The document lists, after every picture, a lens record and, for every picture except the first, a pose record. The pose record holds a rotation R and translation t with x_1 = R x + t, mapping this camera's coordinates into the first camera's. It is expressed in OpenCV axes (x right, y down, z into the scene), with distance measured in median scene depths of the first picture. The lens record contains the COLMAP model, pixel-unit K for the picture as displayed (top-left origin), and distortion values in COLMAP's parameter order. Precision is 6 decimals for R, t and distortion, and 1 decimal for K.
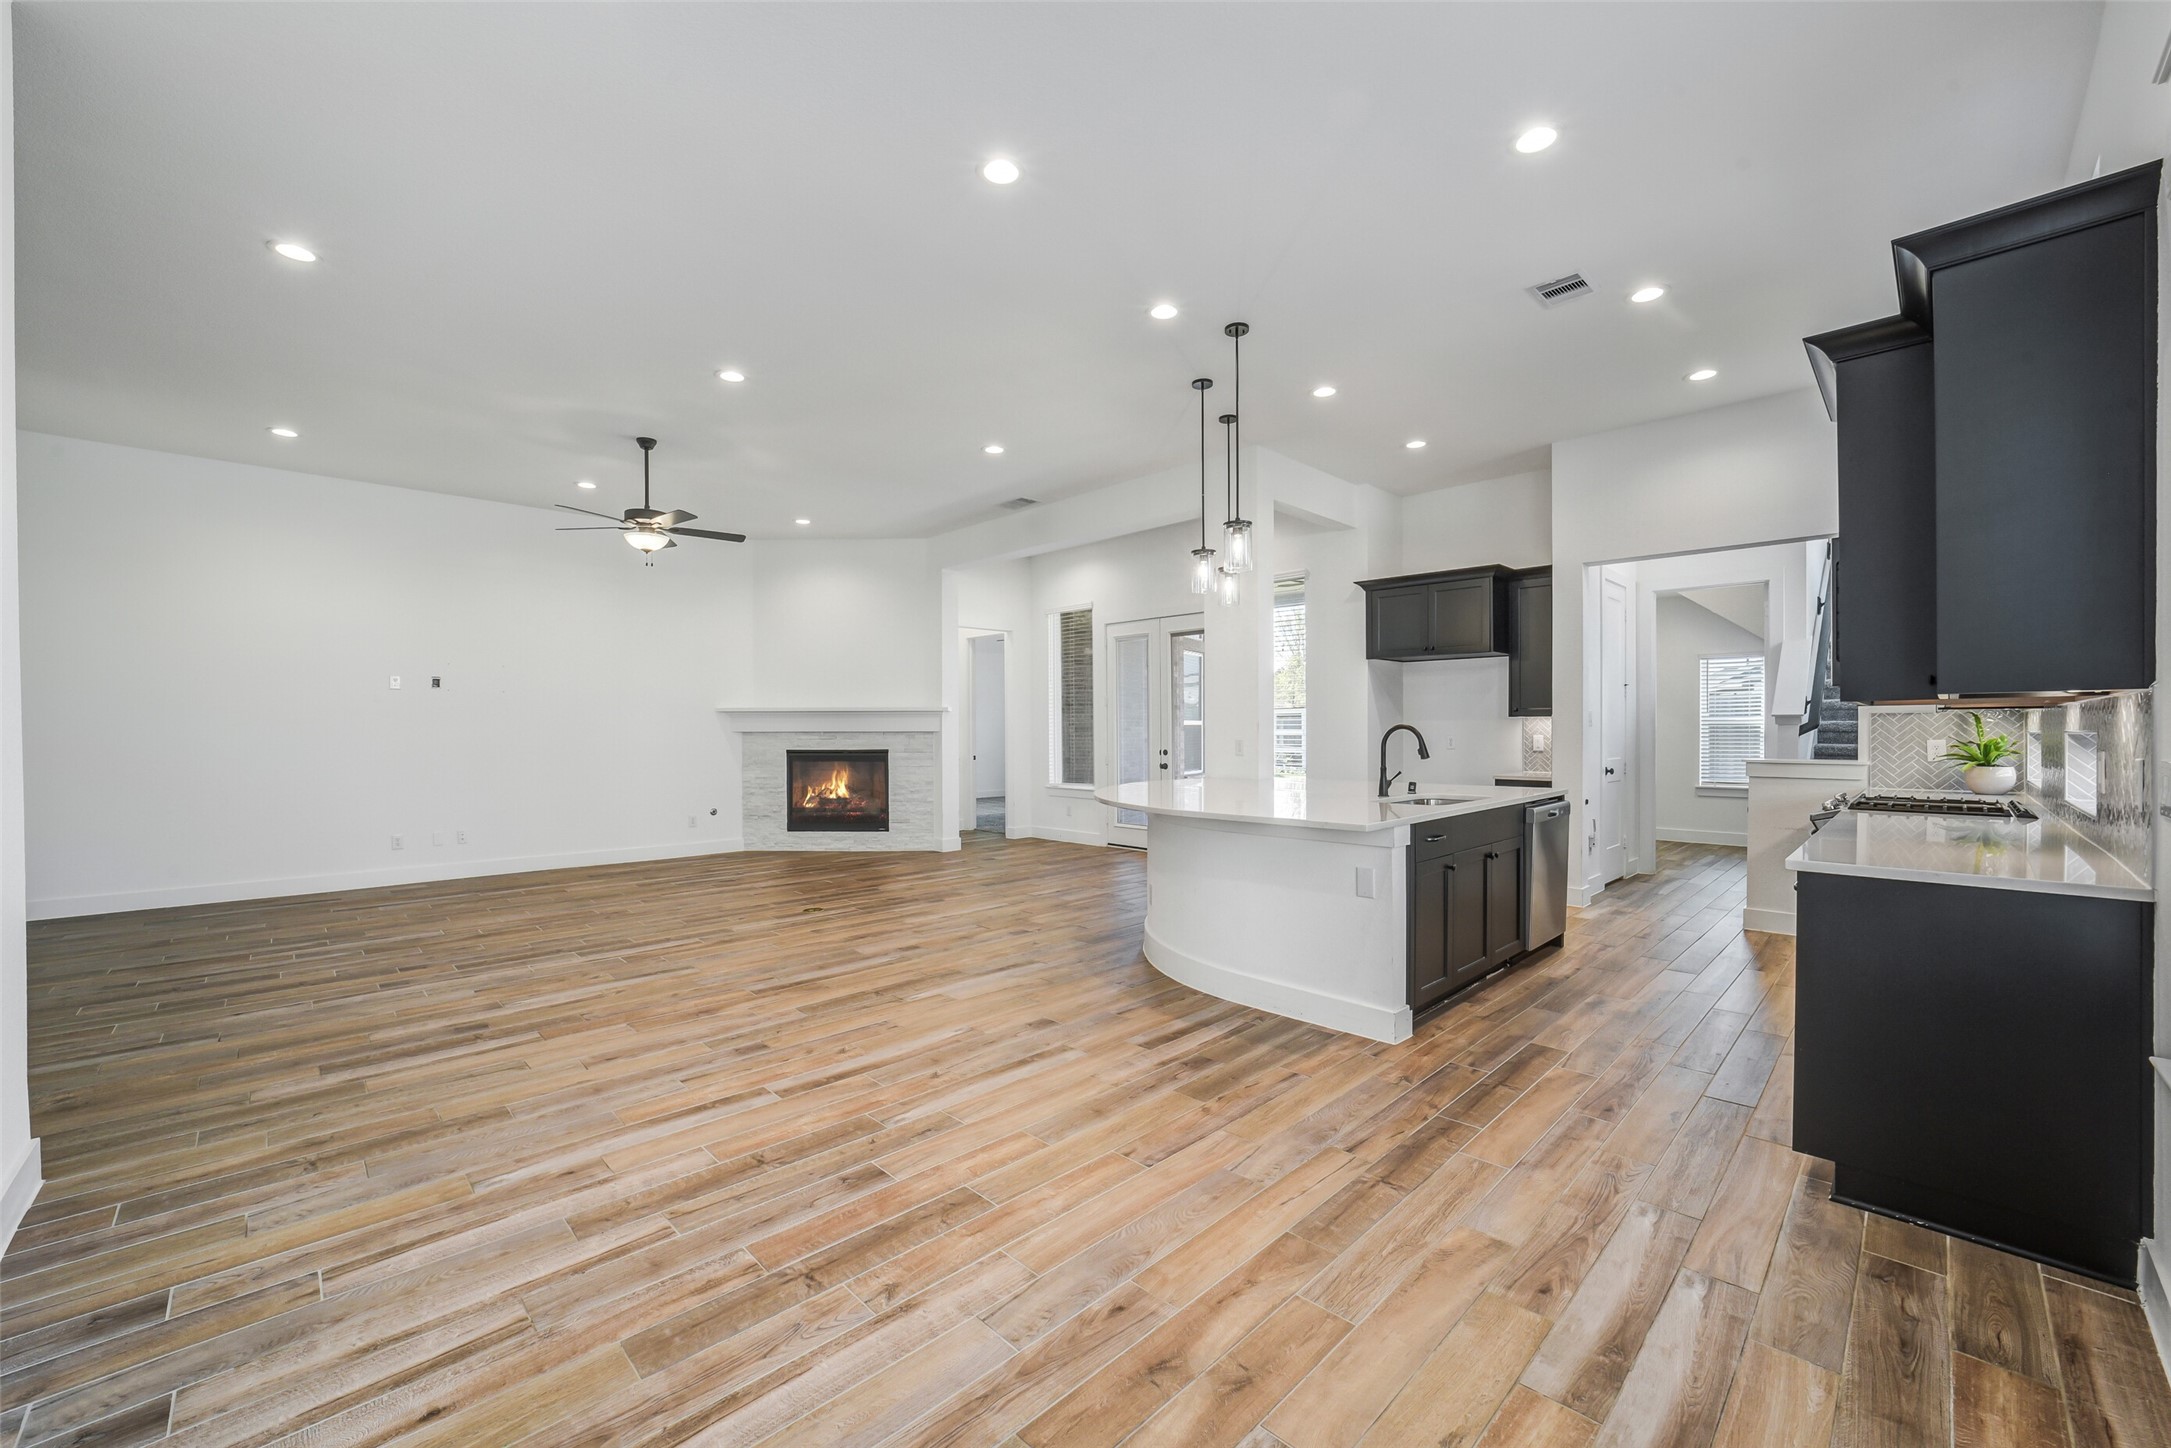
lens RADIAL K [[853.8, 0, 1092.9], [0, 853.8, 739.1], [0, 0, 1]] dist [-0.041251, 0.010178]
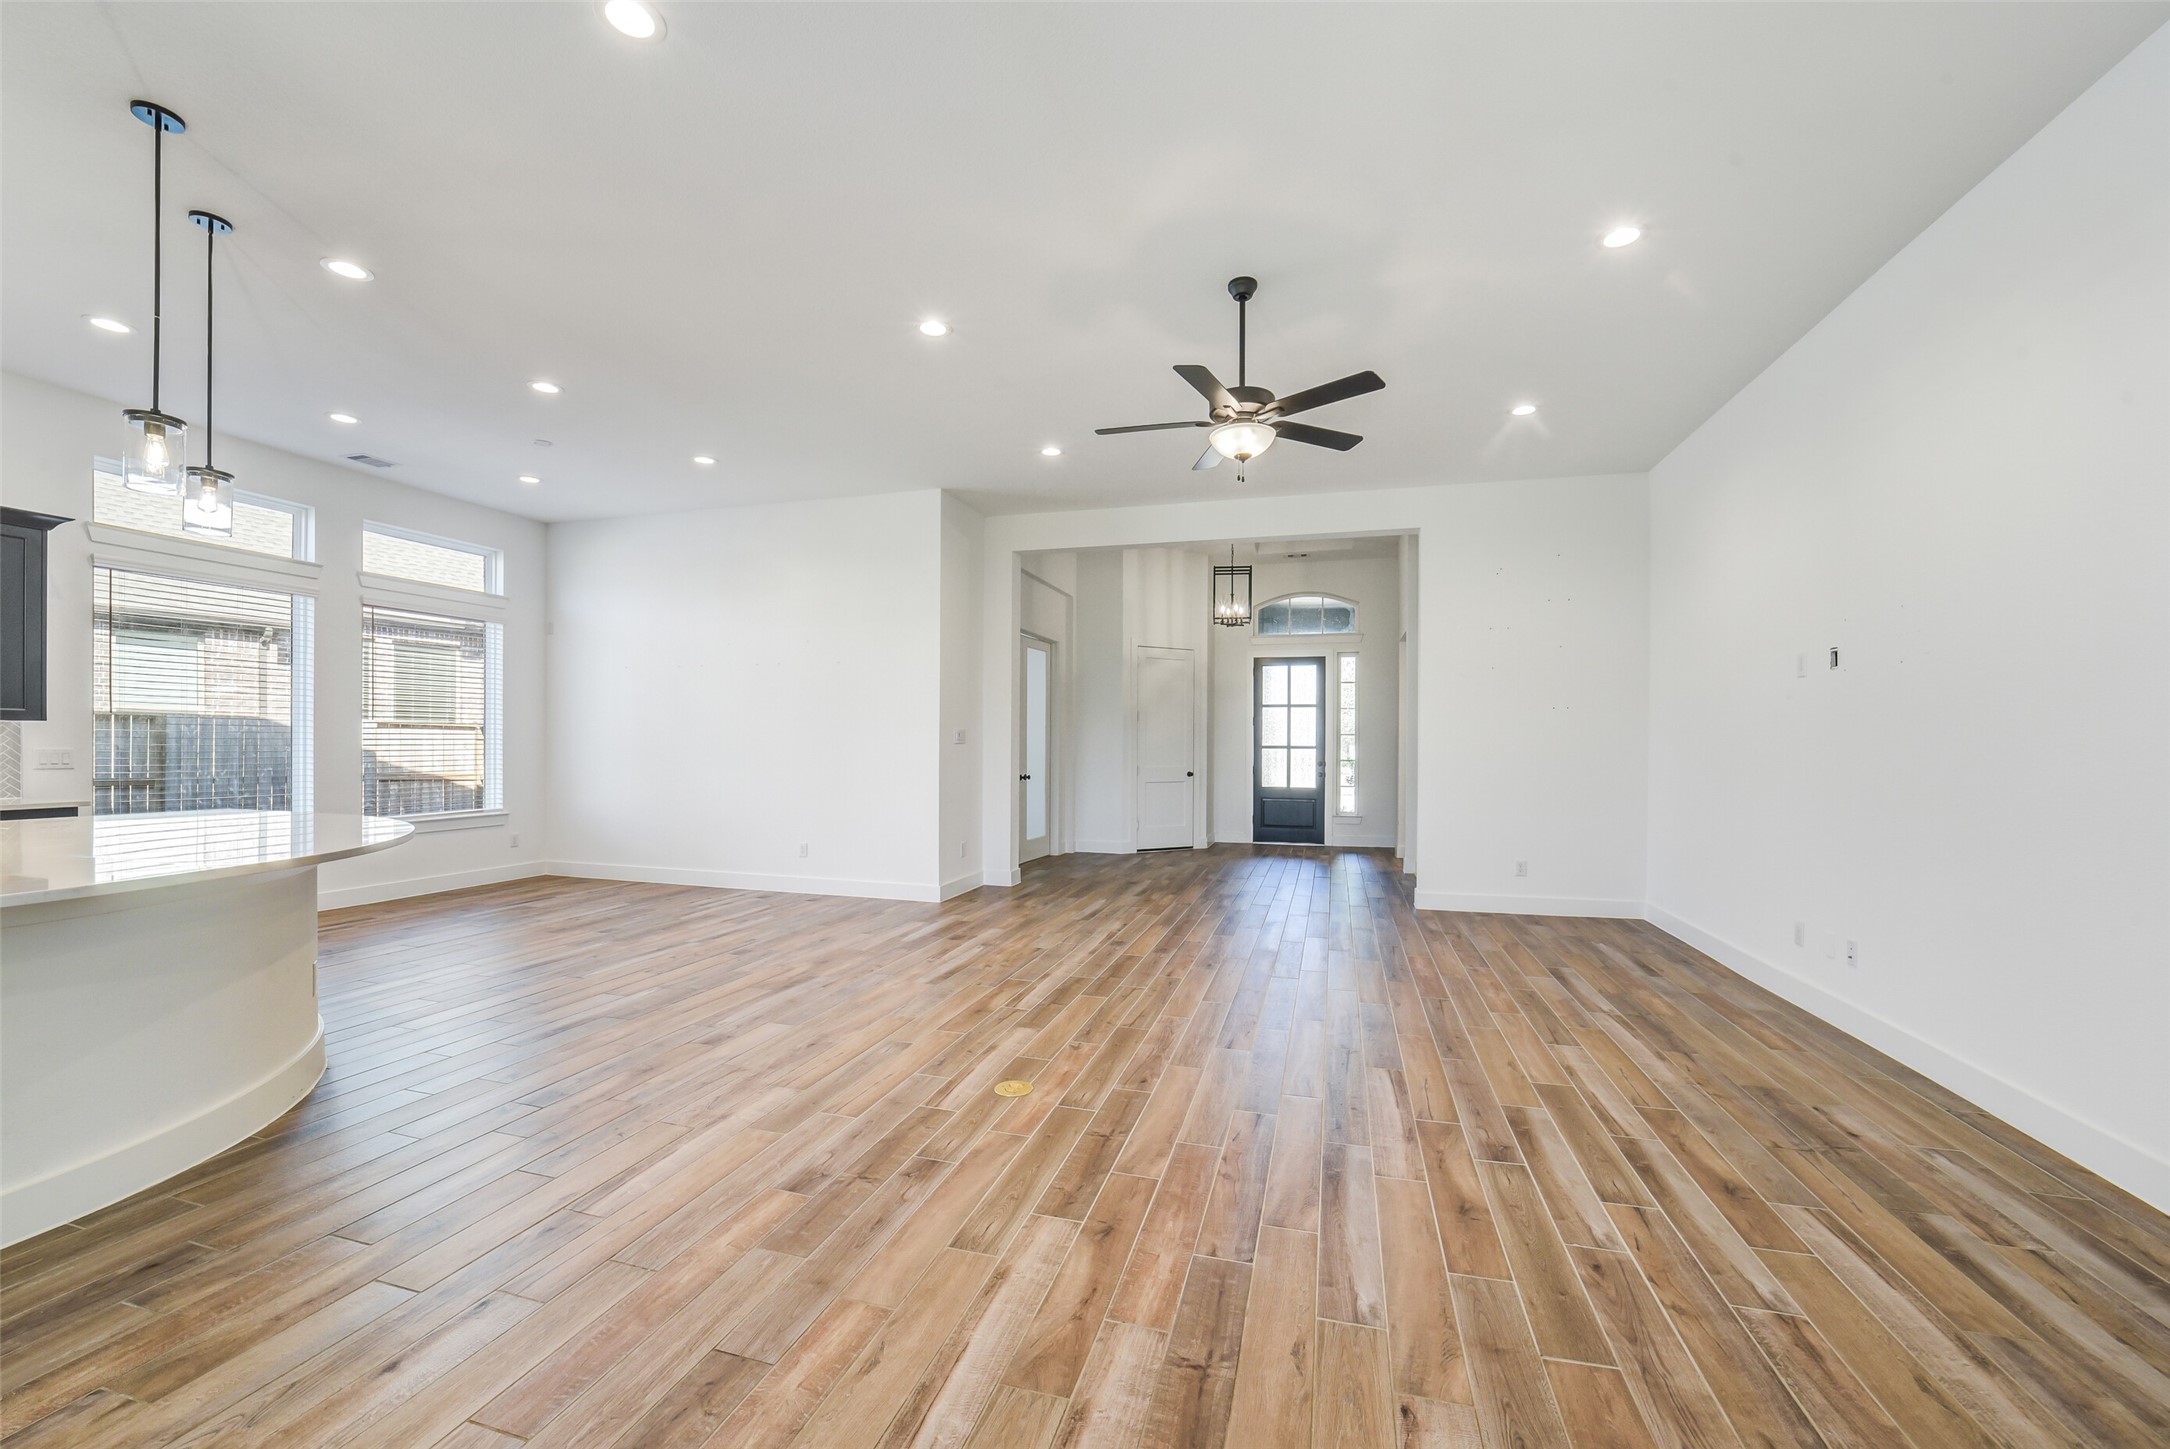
lens RADIAL K [[853.4, 0, 1092.4], [0, 853.4, 739.6], [0, 0, 1]] dist [-0.041251, 0.010178]
pose [[-0.869687, -0.004074, -0.493587, -0.172982], [-0.007811, 0.999954, 0.005510, -0.019967], [0.493542, 0.008647, -0.869679, 2.196879]]
